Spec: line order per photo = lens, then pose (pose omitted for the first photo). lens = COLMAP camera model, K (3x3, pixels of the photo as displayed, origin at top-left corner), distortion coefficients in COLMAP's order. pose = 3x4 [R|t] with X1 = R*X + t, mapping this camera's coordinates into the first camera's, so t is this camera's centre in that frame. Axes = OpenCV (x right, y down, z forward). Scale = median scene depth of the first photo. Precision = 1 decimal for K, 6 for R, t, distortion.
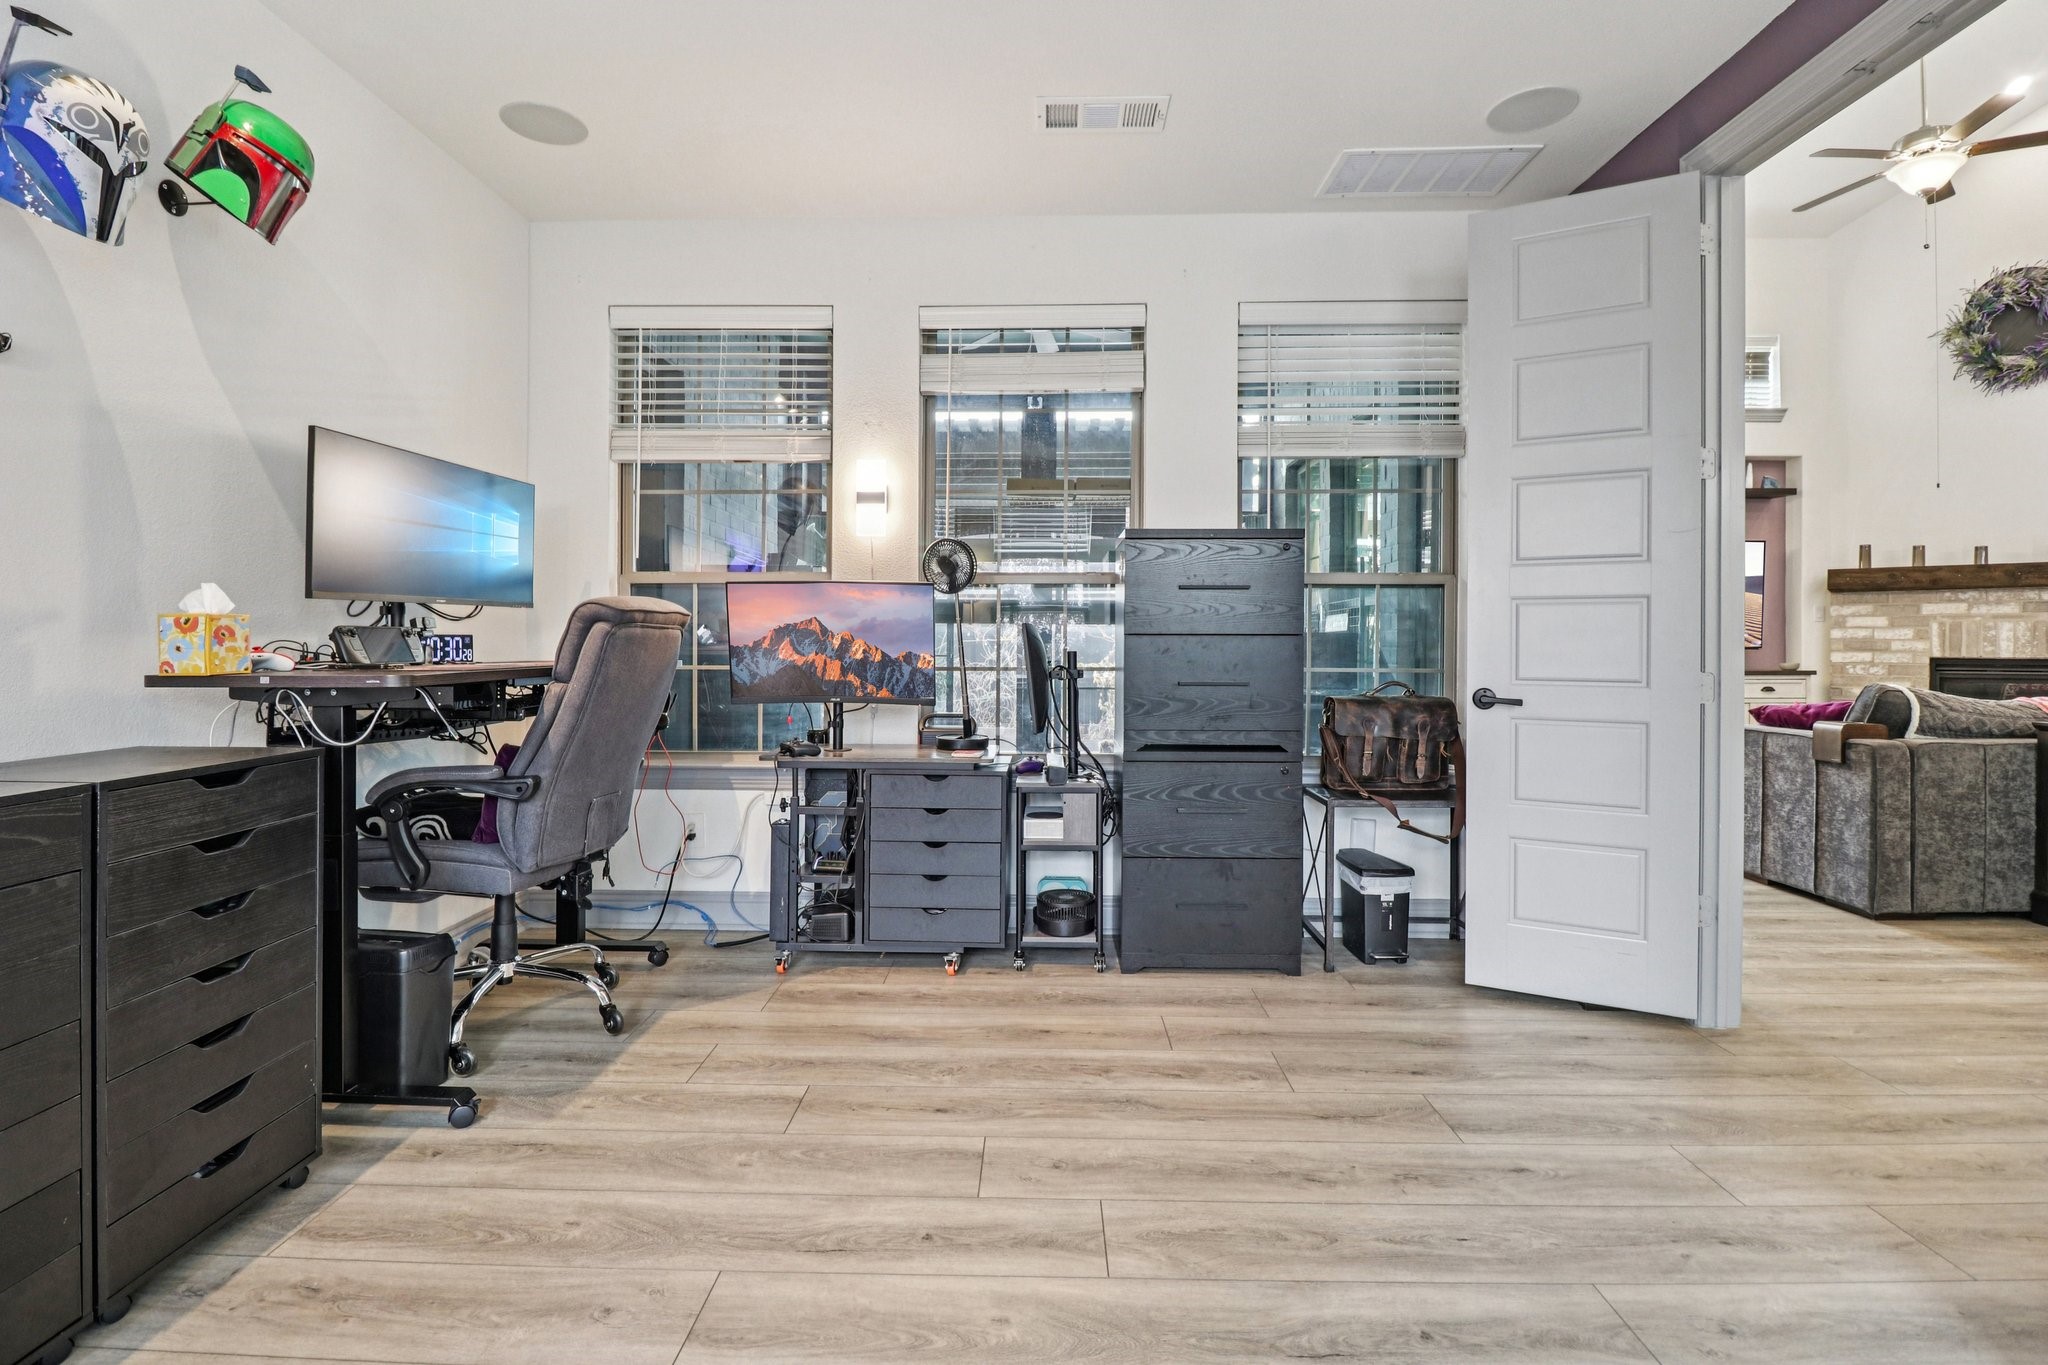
lens RADIAL K [[953.5, 0, 1017.0], [0, 953.5, 648.2], [0, 0, 1]] dist [0.002985, -0.012230]
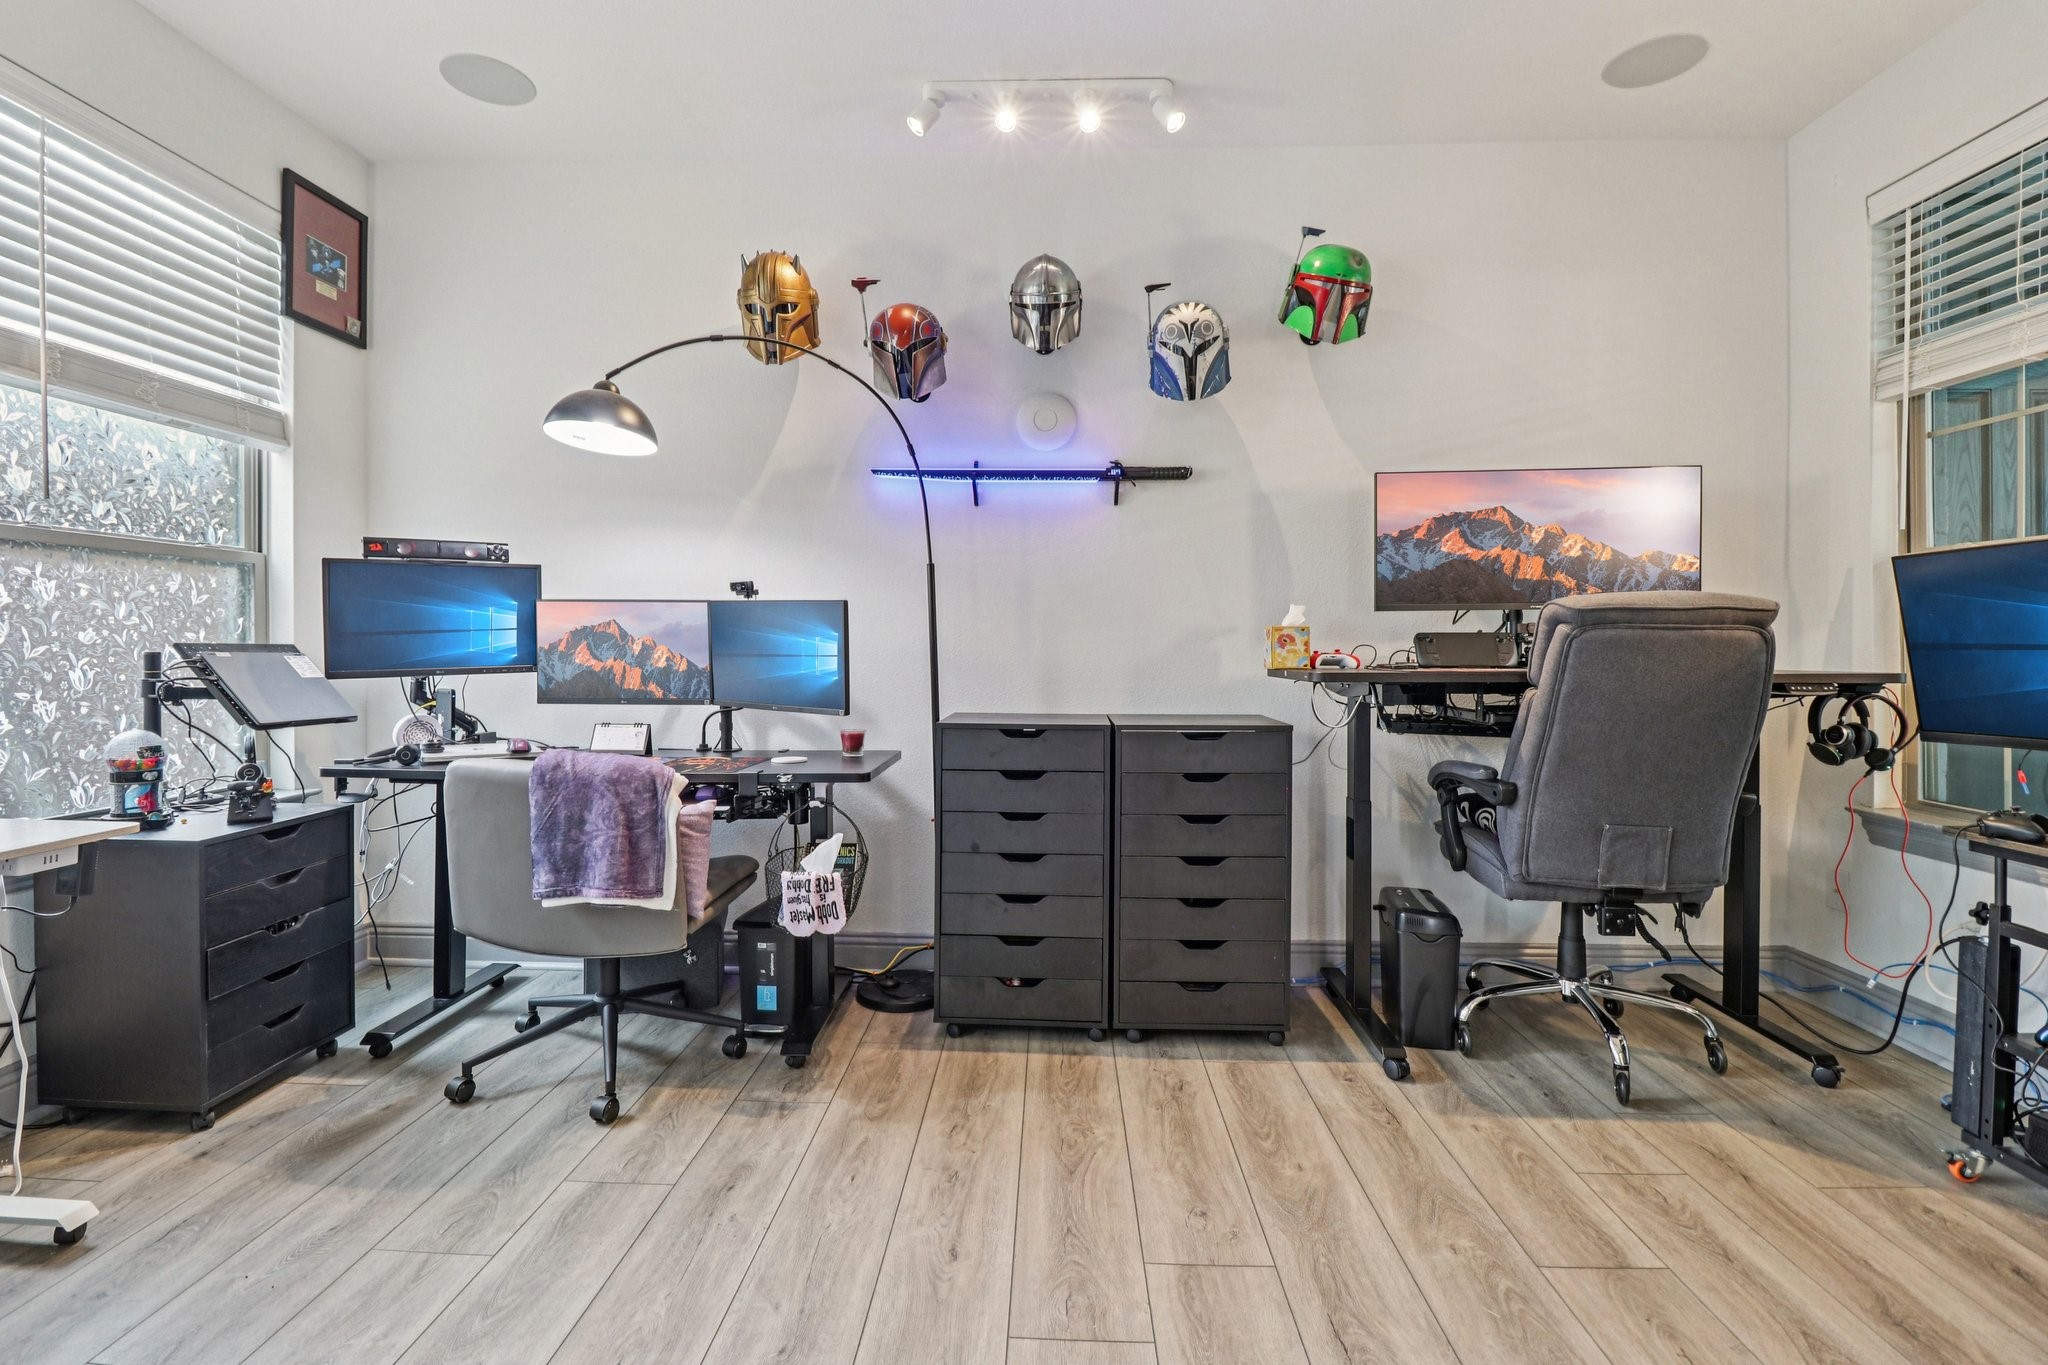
lens RADIAL K [[972.9, 0, 1018.6], [0, 972.9, 657.6], [0, 0, 1]] dist [0.000395, -0.012803]
pose [[-0.029931, 0.014000, -0.999454, 0.601929], [-0.007654, 0.999869, 0.014235, -0.006357], [0.999523, 0.008076, -0.029820, 0.624313]]
